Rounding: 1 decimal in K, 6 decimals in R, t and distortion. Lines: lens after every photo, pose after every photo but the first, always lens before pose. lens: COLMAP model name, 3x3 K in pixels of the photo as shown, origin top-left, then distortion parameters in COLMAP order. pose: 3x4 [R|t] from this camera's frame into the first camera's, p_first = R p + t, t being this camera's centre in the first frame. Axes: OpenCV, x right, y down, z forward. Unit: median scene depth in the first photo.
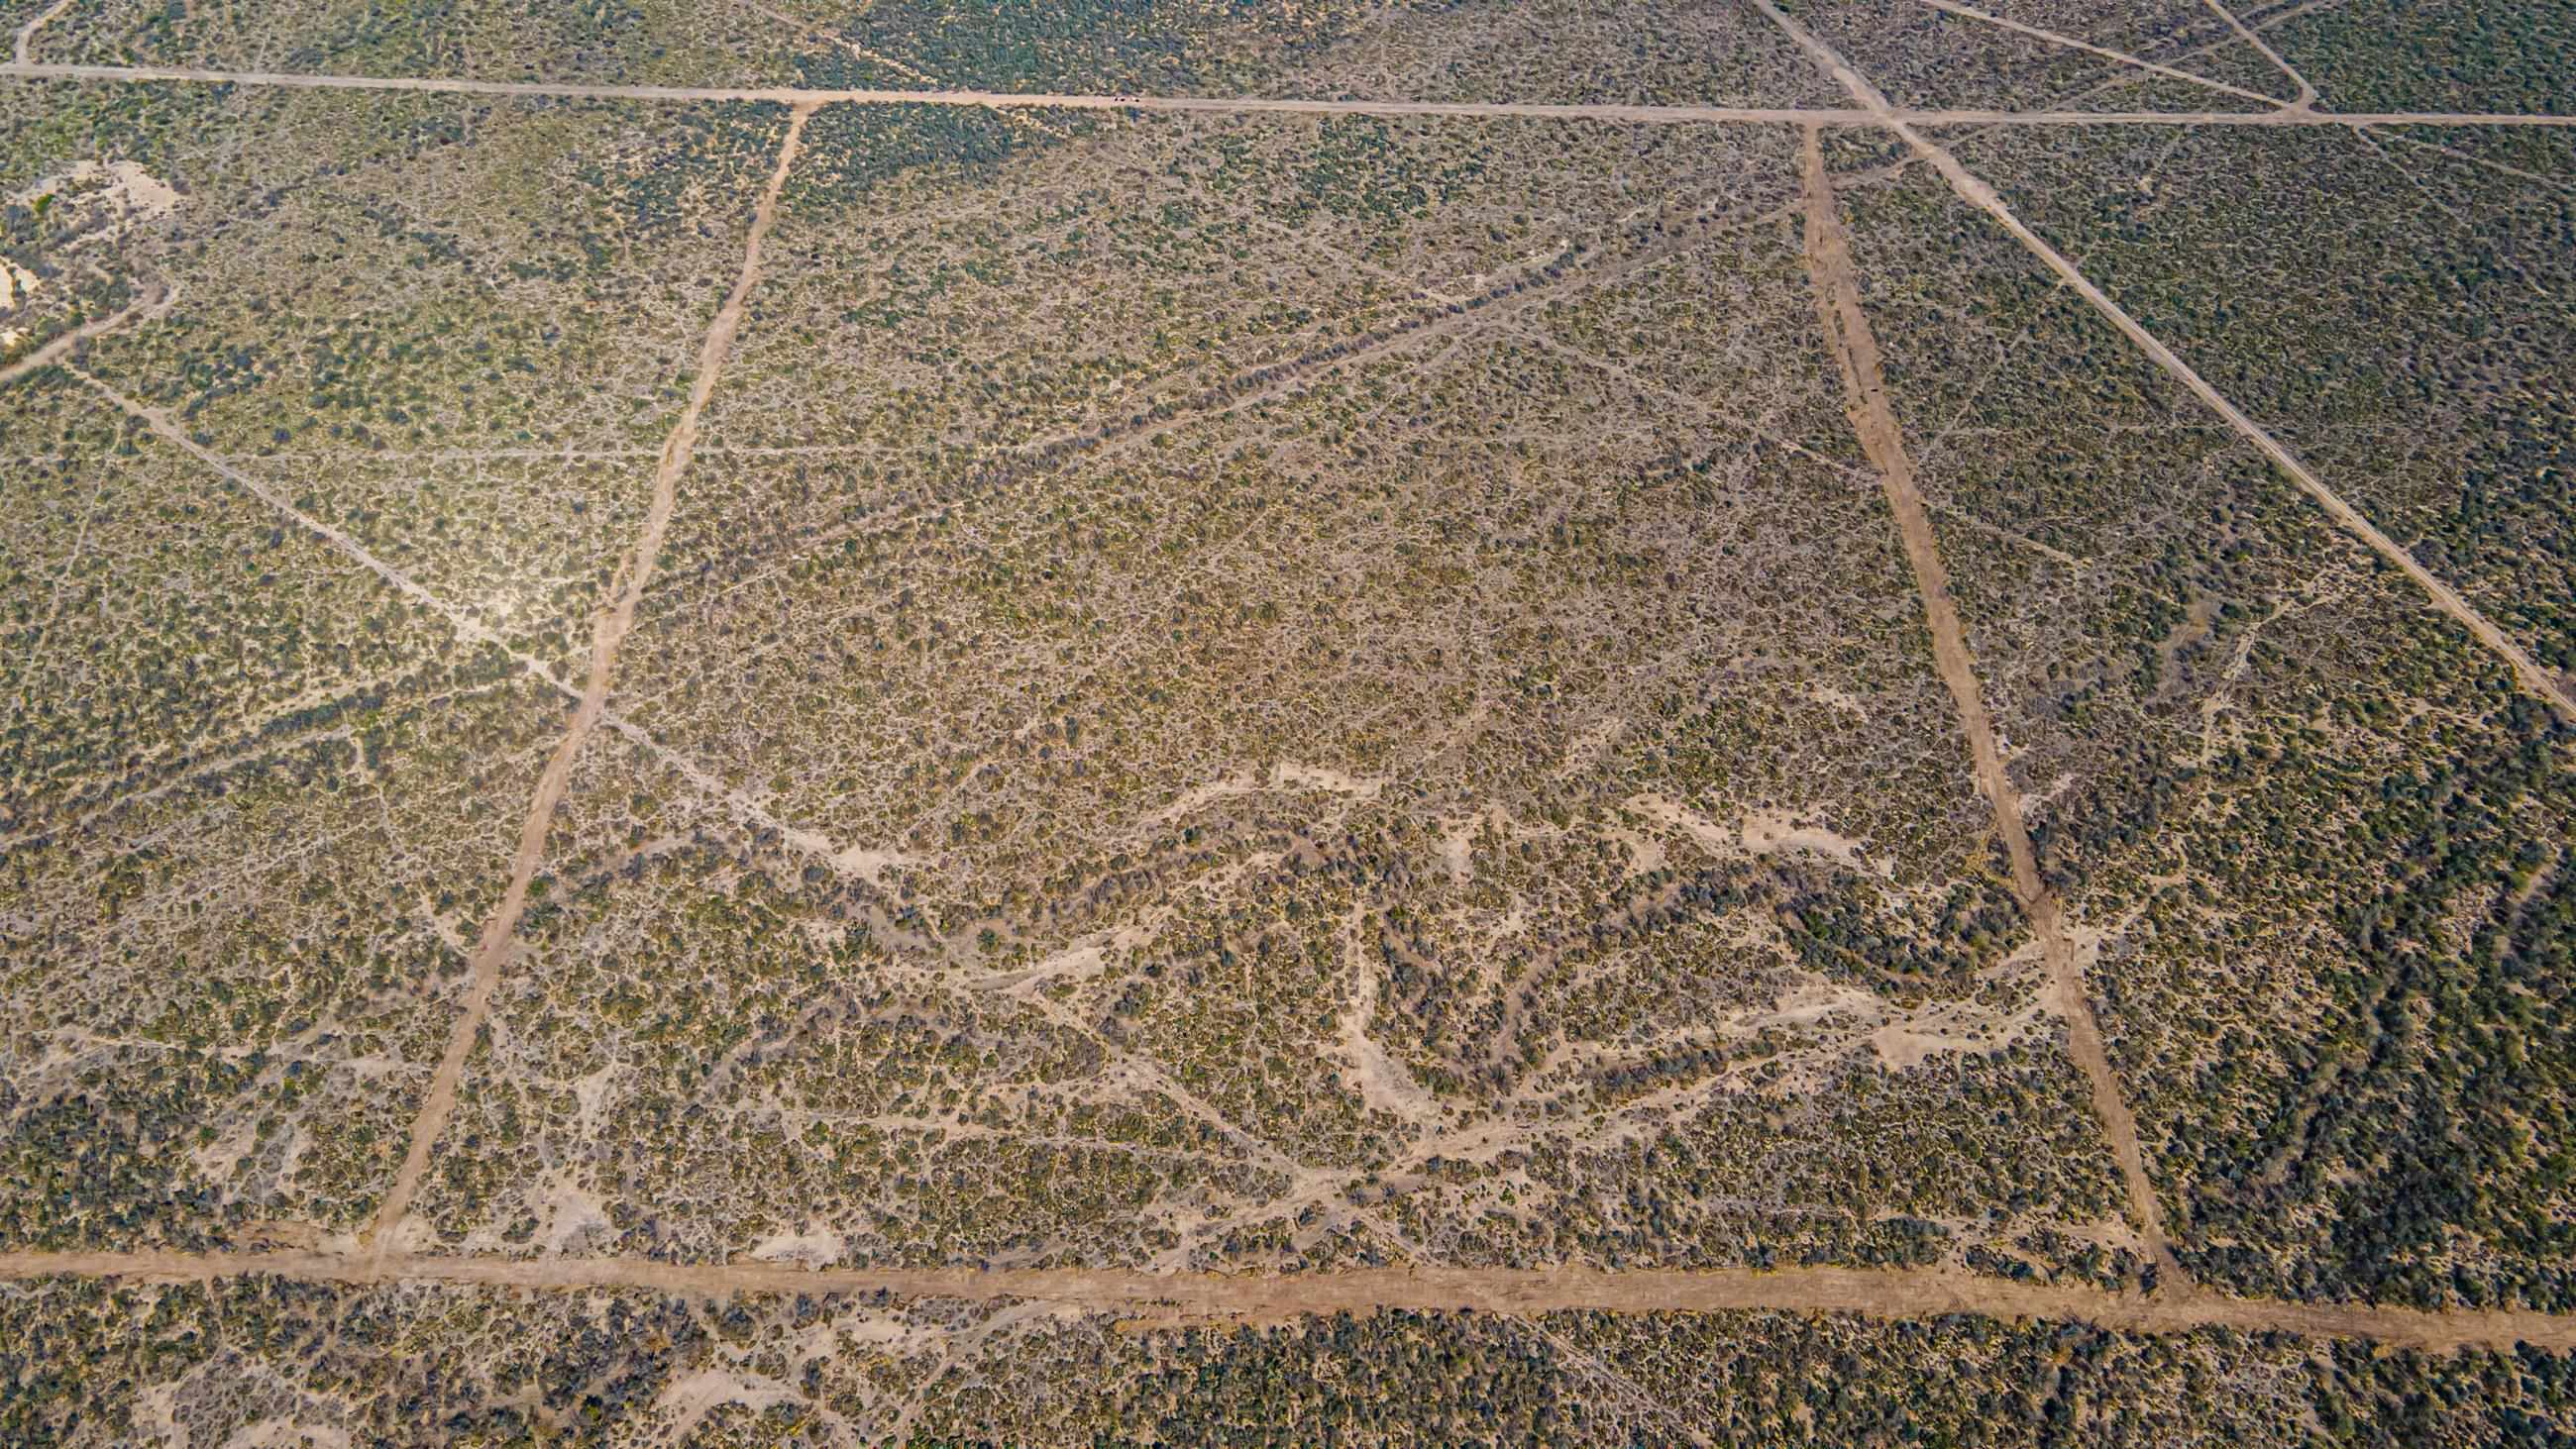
lens RADIAL K [[1892.9, 0, 1295.2], [0, 1892.9, 729.9], [0, 0, 1]] dist [0.025099, 0.044549]
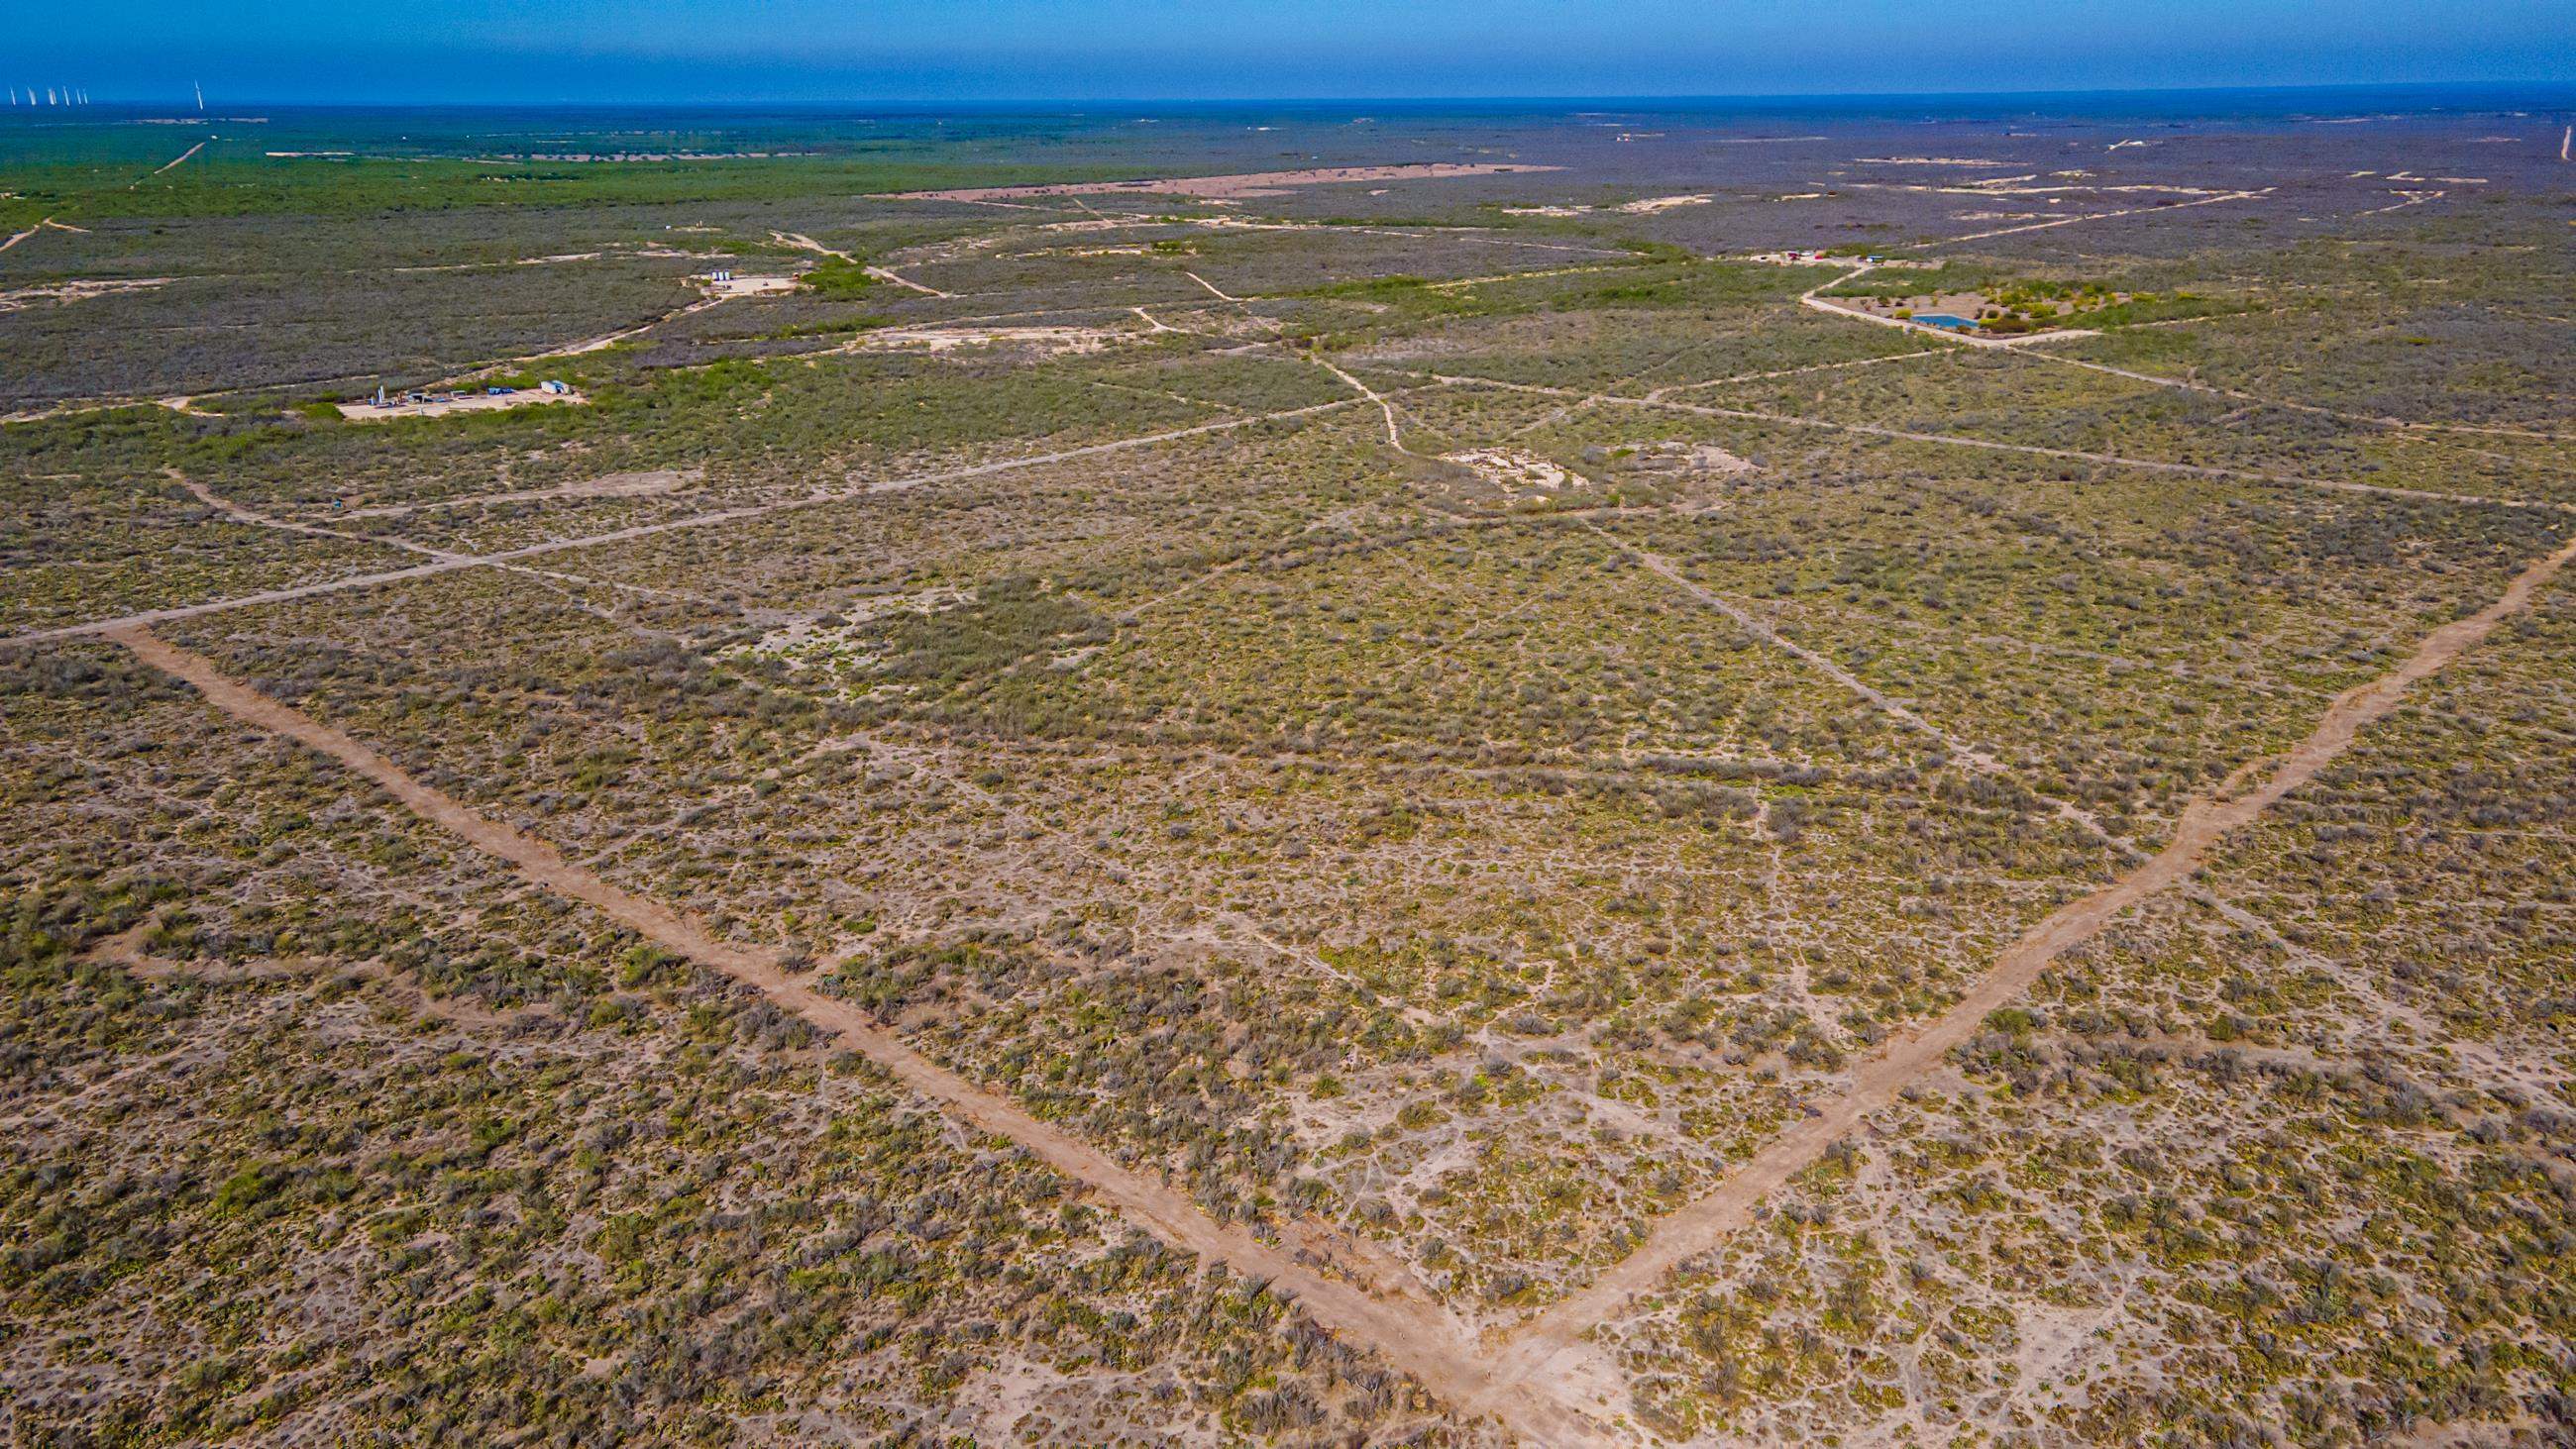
lens RADIAL K [[1892.9, 0, 1278.0], [0, 1892.9, 715.4], [0, 0, 1]] dist [0.025099, 0.044549]
pose [[0.740340, 0.198439, -0.642276, -0.236155], [-0.489612, 0.813857, -0.312916, 0.272100], [0.460626, 0.546131, 0.699689, 0.519686]]
